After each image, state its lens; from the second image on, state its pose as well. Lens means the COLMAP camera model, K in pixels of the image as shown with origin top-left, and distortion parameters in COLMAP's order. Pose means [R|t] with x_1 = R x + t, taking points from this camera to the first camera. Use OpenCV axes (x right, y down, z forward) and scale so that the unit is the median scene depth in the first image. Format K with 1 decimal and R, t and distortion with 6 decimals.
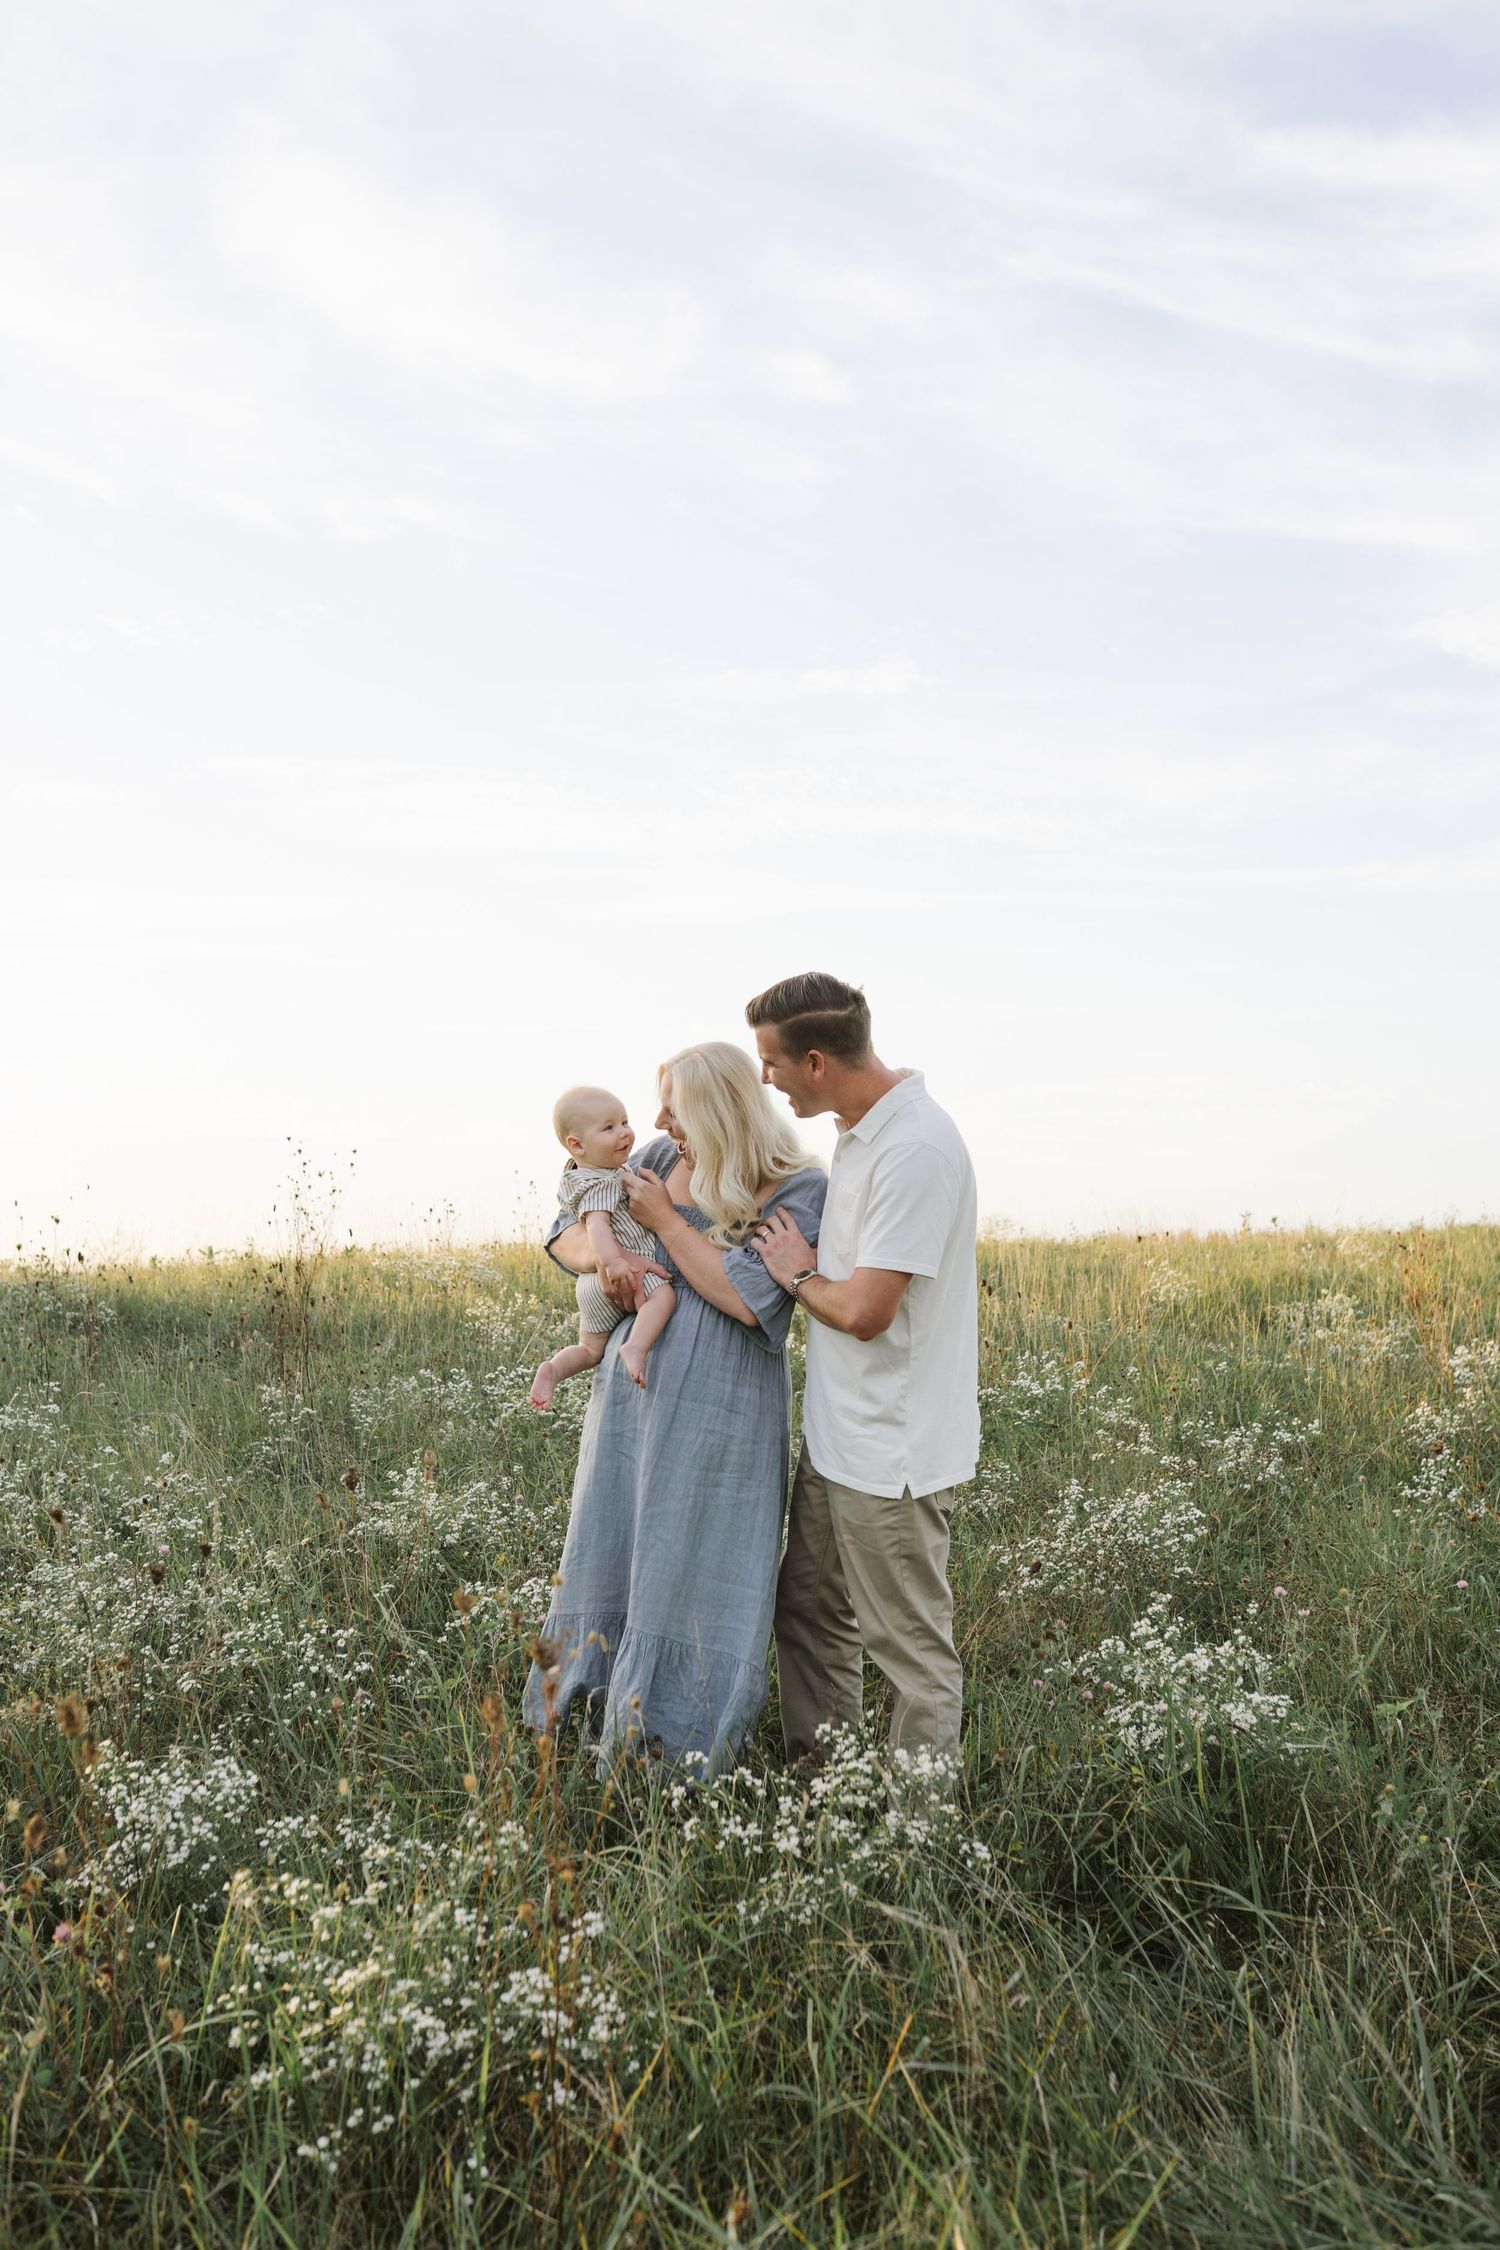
lens RADIAL K [[2144.4, 0, 770.4], [0, 2144.4, 1134.3], [0, 0, 1]] dist [-0.001620, 0.000000]
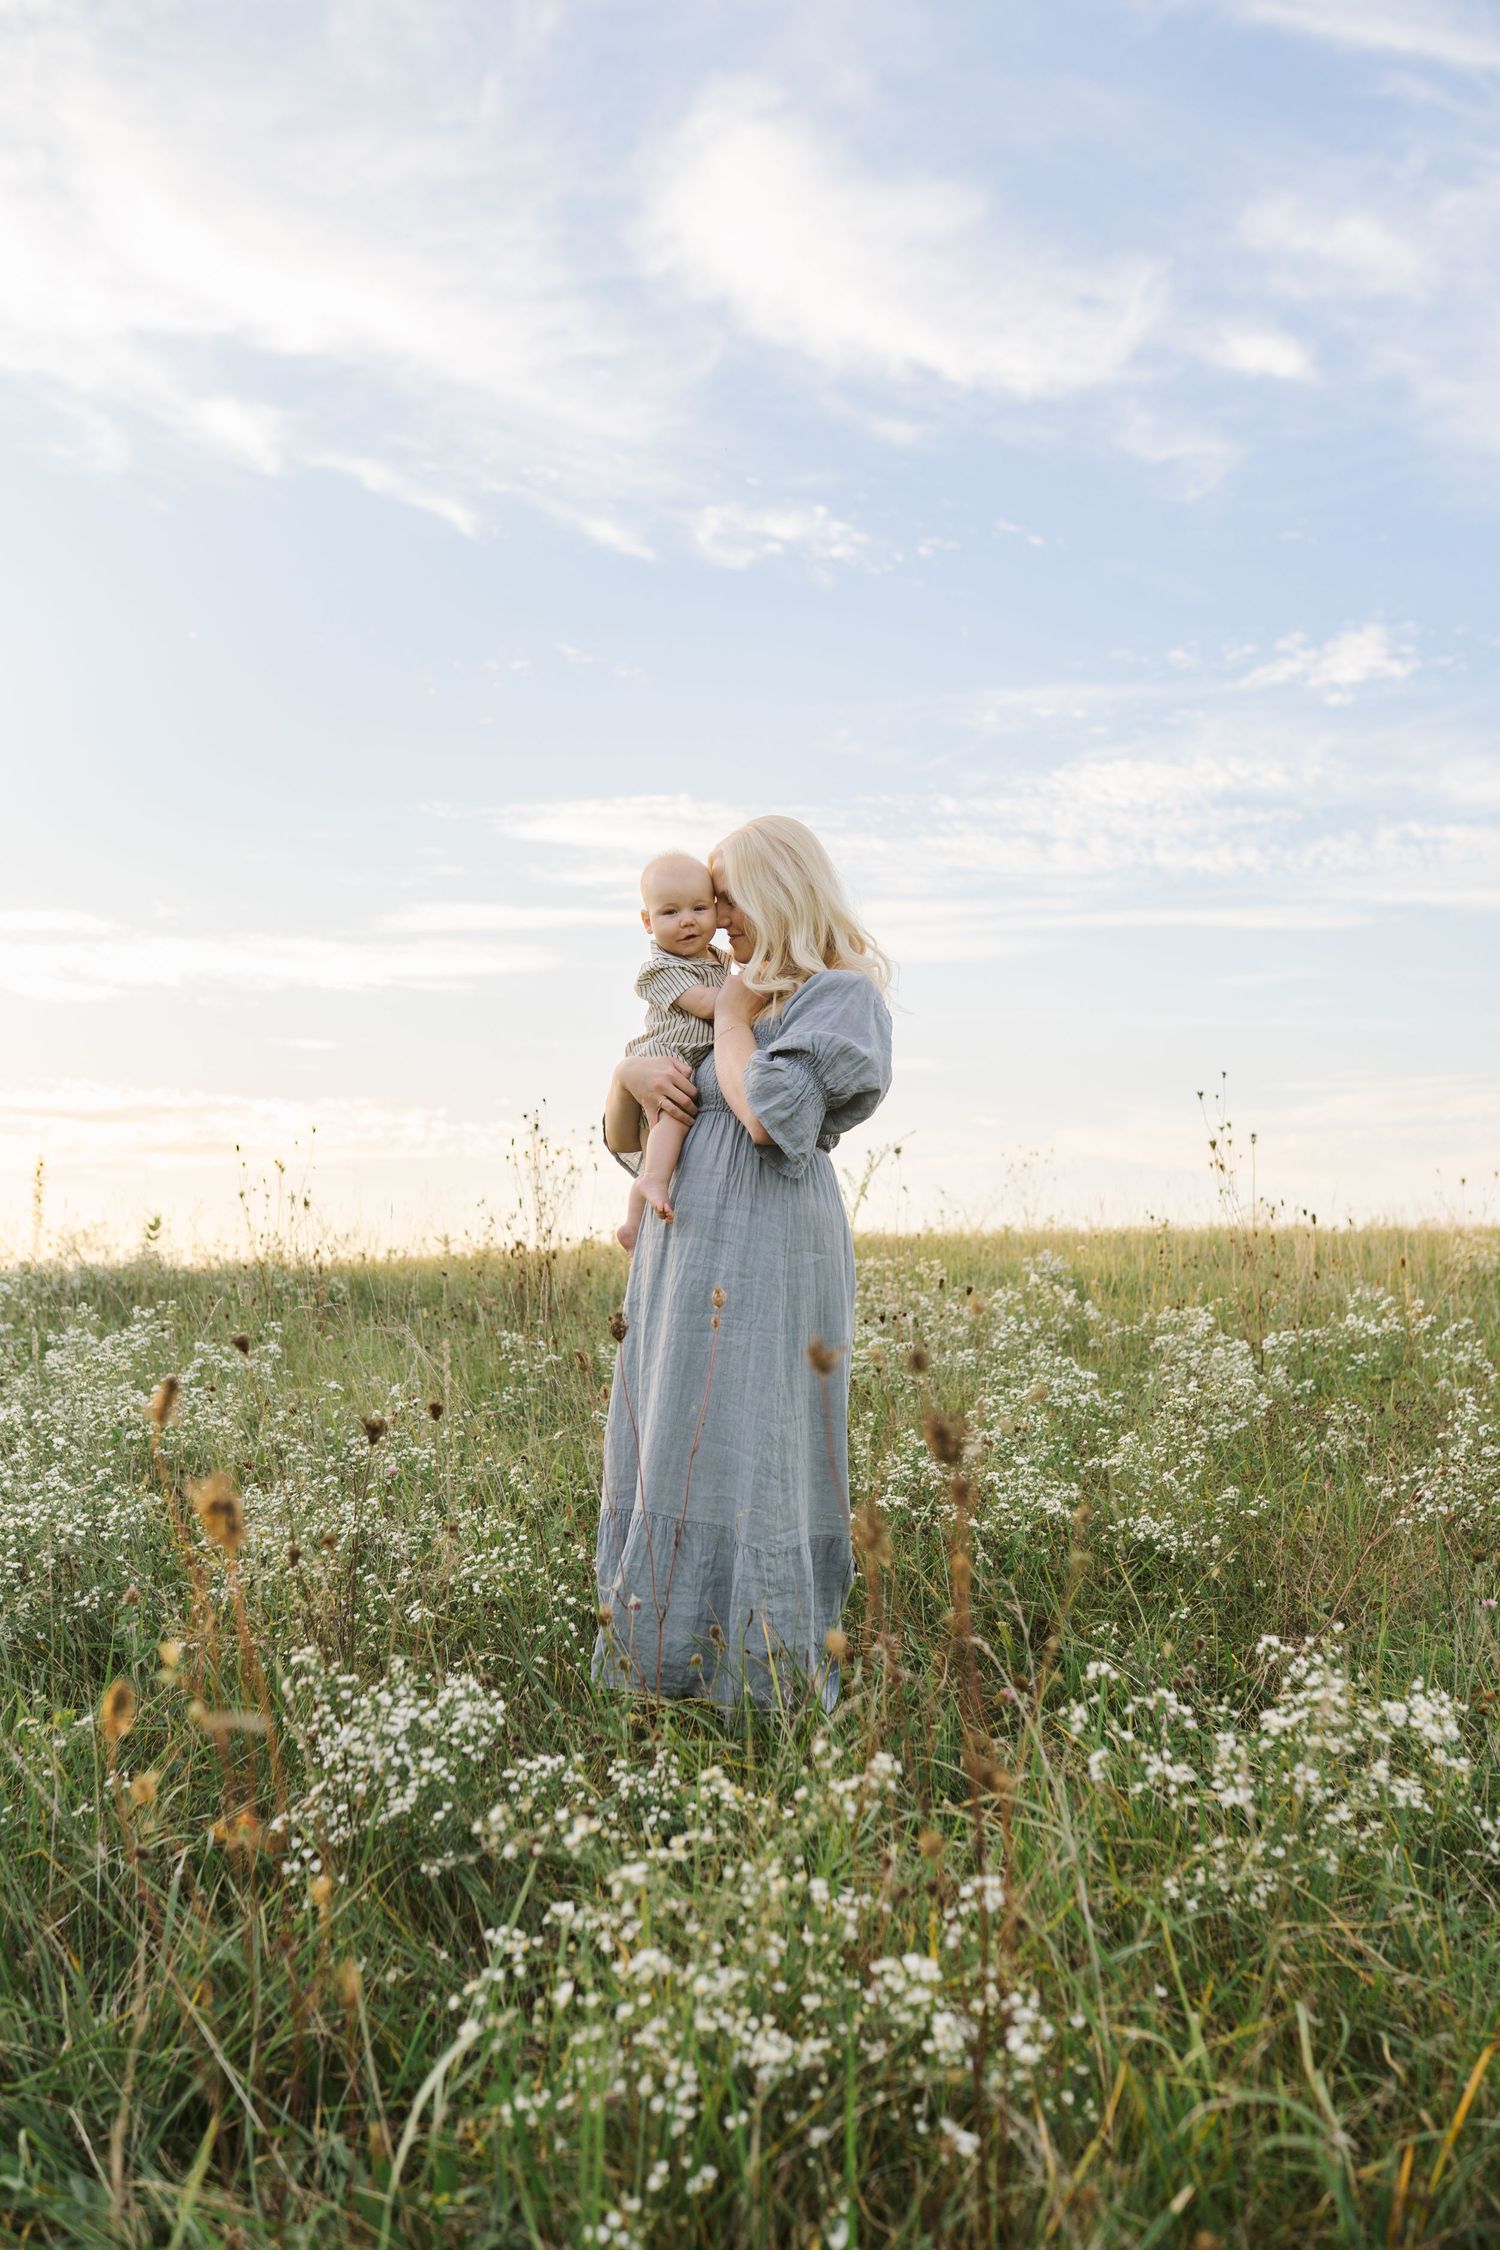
lens RADIAL K [[2144.4, 0, 751.7], [0, 2144.4, 1130.0], [0, 0, 1]] dist [-0.001620, 0.000000]
pose [[0.993340, -0.020216, -0.113430, -0.061655], [0.018738, 0.999725, -0.014080, 0.108830], [0.113684, 0.011861, 0.993446, 0.251394]]
